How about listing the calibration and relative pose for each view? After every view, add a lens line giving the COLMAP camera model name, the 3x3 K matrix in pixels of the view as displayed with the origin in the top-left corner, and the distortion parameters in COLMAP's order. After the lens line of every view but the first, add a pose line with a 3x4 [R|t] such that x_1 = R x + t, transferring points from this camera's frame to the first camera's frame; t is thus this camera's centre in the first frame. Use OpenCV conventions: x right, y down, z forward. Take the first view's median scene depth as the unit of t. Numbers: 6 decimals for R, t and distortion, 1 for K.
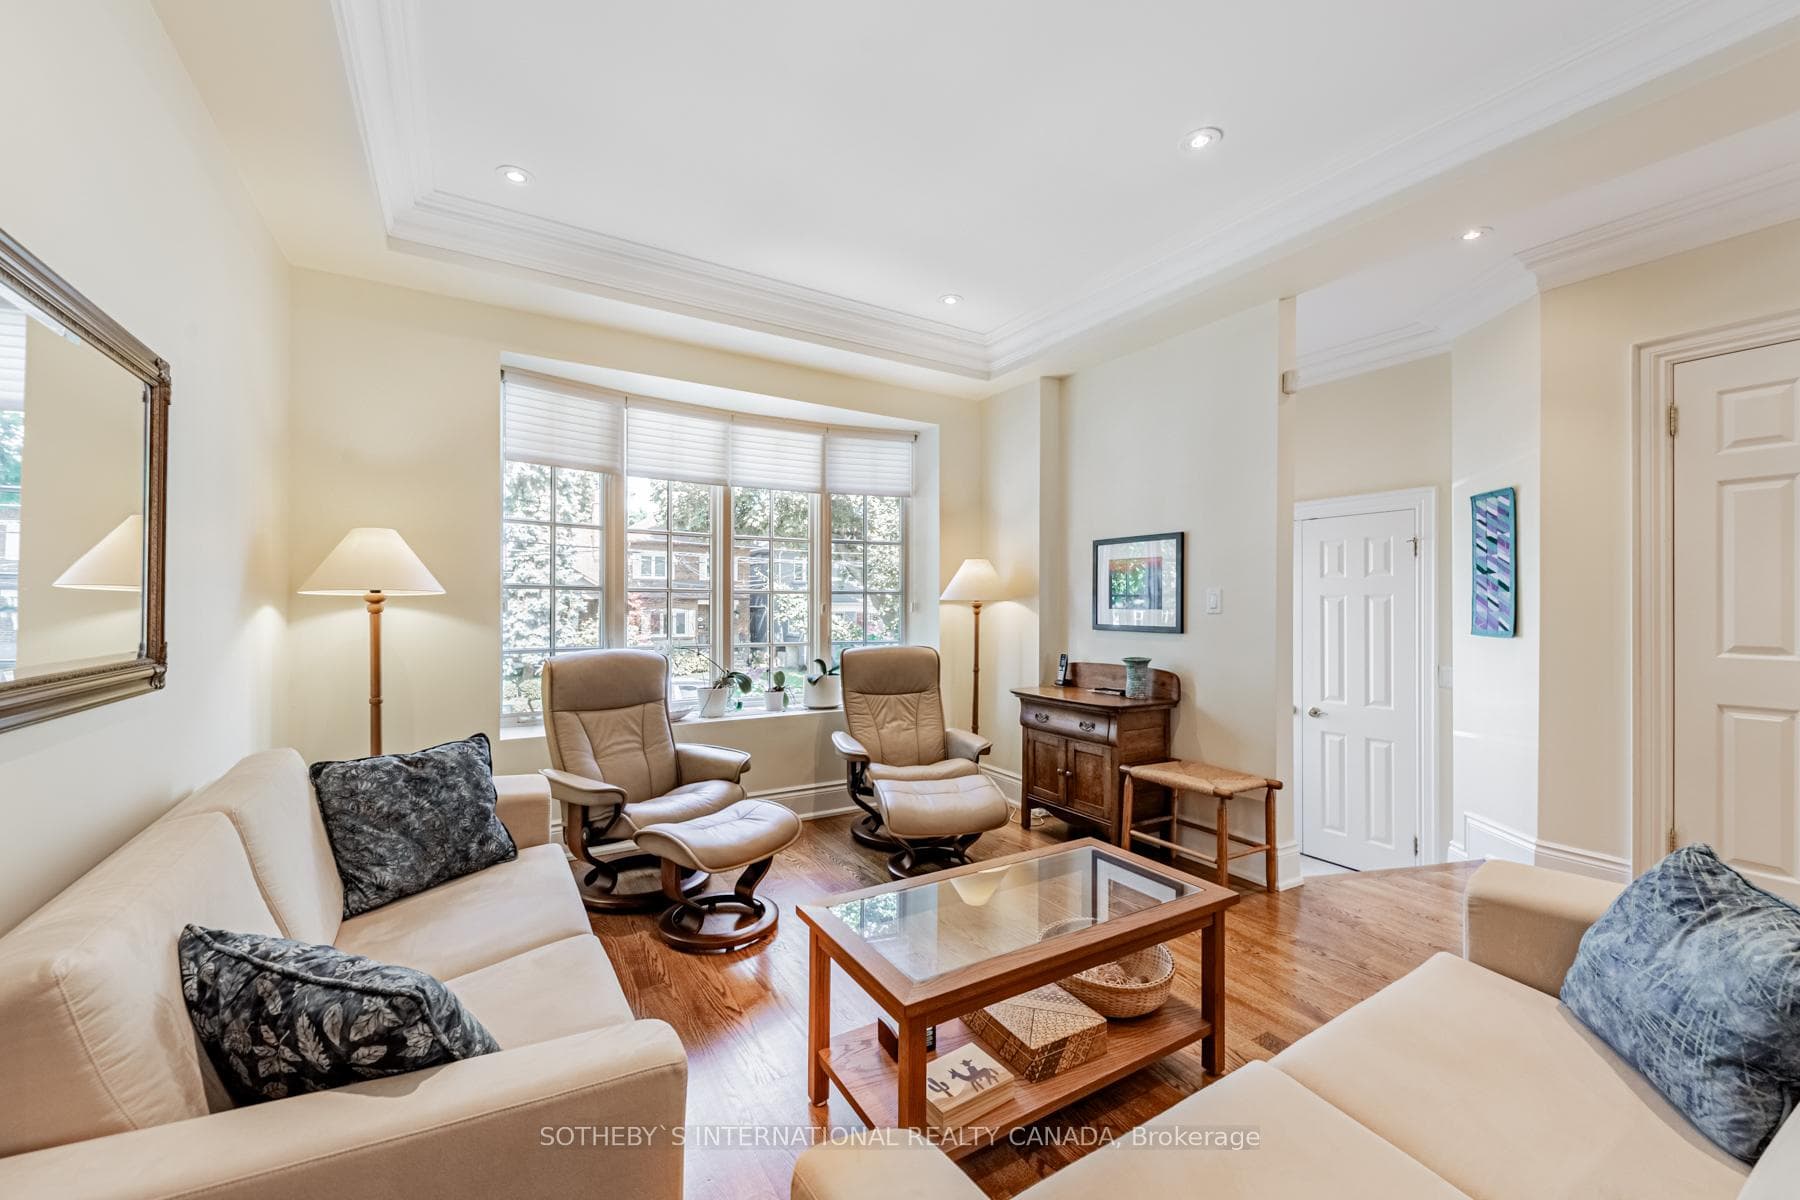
lens RADIAL K [[701.4, 0, 890.6], [0, 701.4, 608.4], [0, 0, 1]] dist [-0.000181, -0.000148]
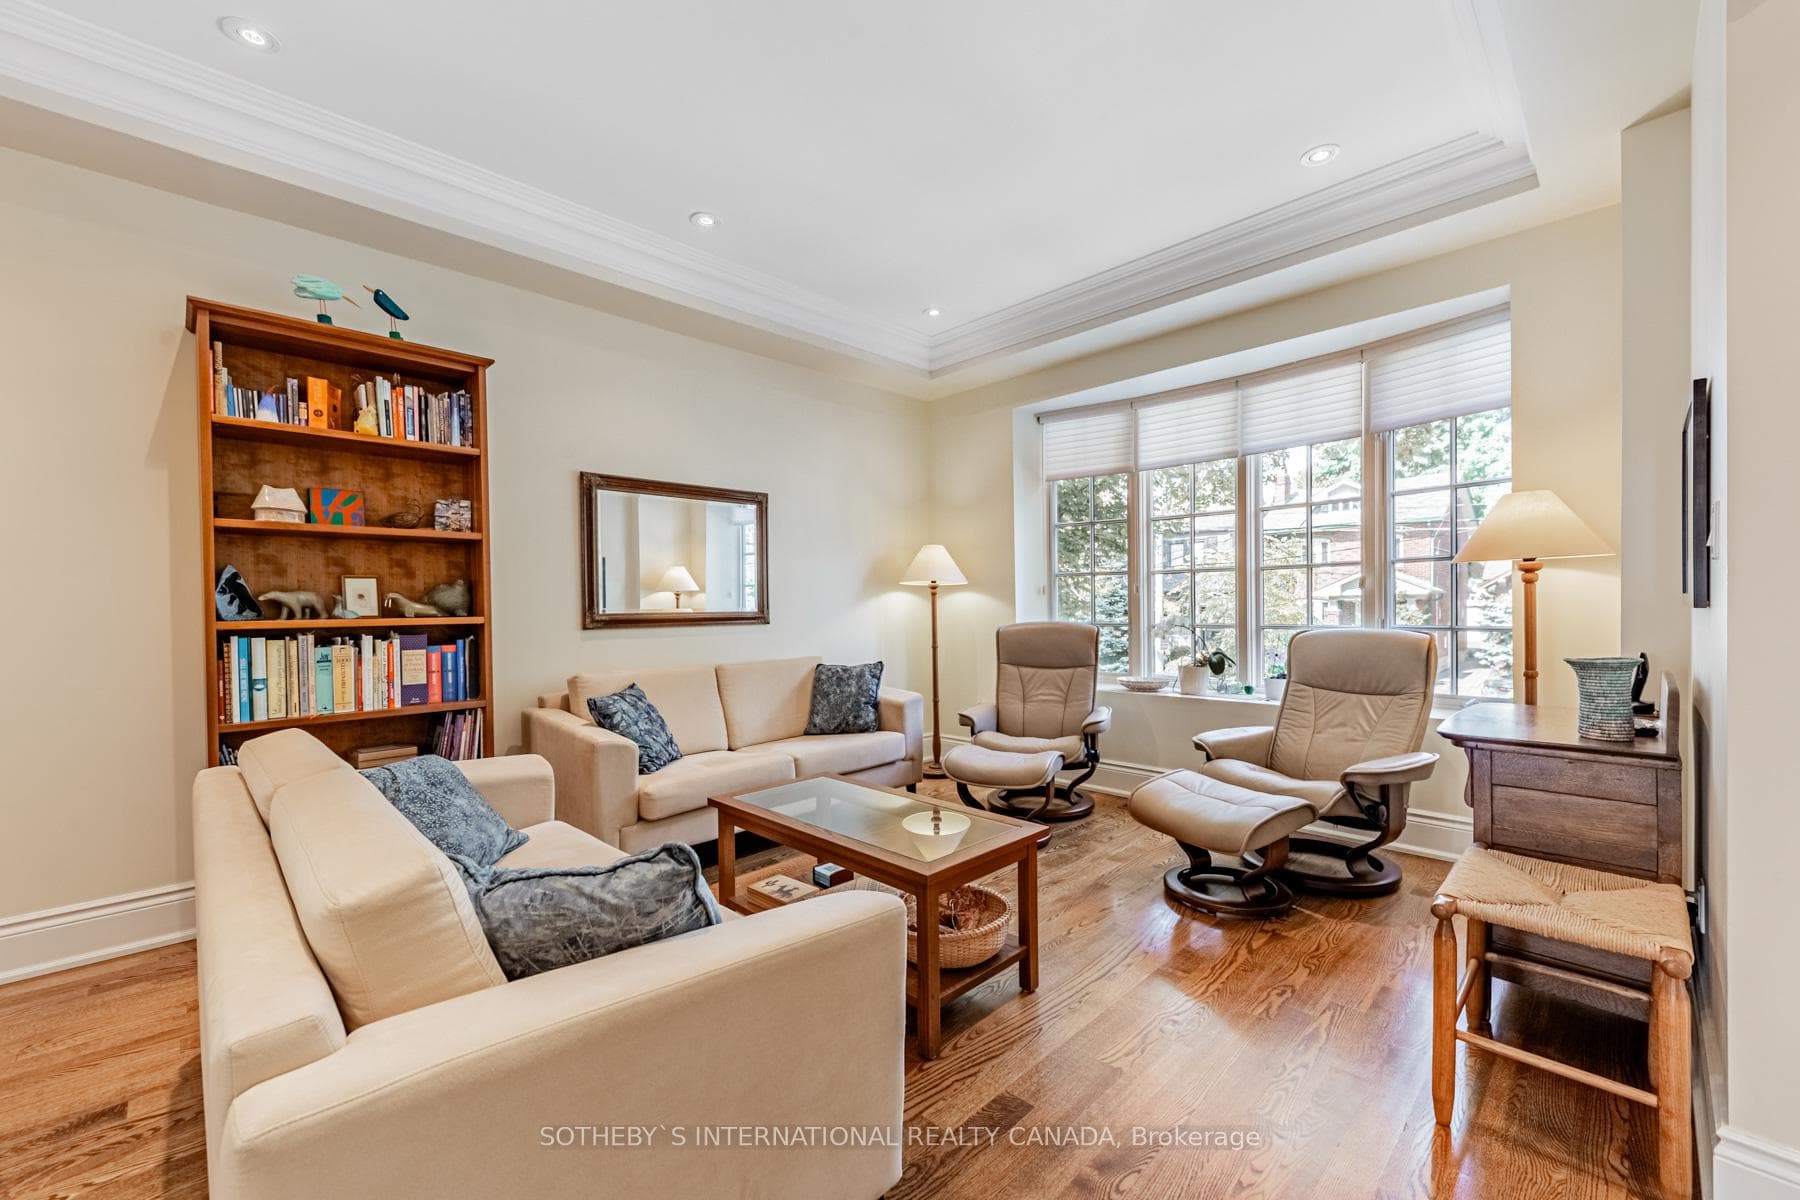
lens RADIAL K [[719.2, 0, 898.8], [0, 719.2, 619.8], [0, 0, 1]] dist [0.001011, -0.000207]
pose [[0.232246, 0.014597, -0.972548, 0.828422], [0.013971, 0.999734, 0.018341, 0.029040], [0.972557, -0.017847, 0.231980, 0.443814]]
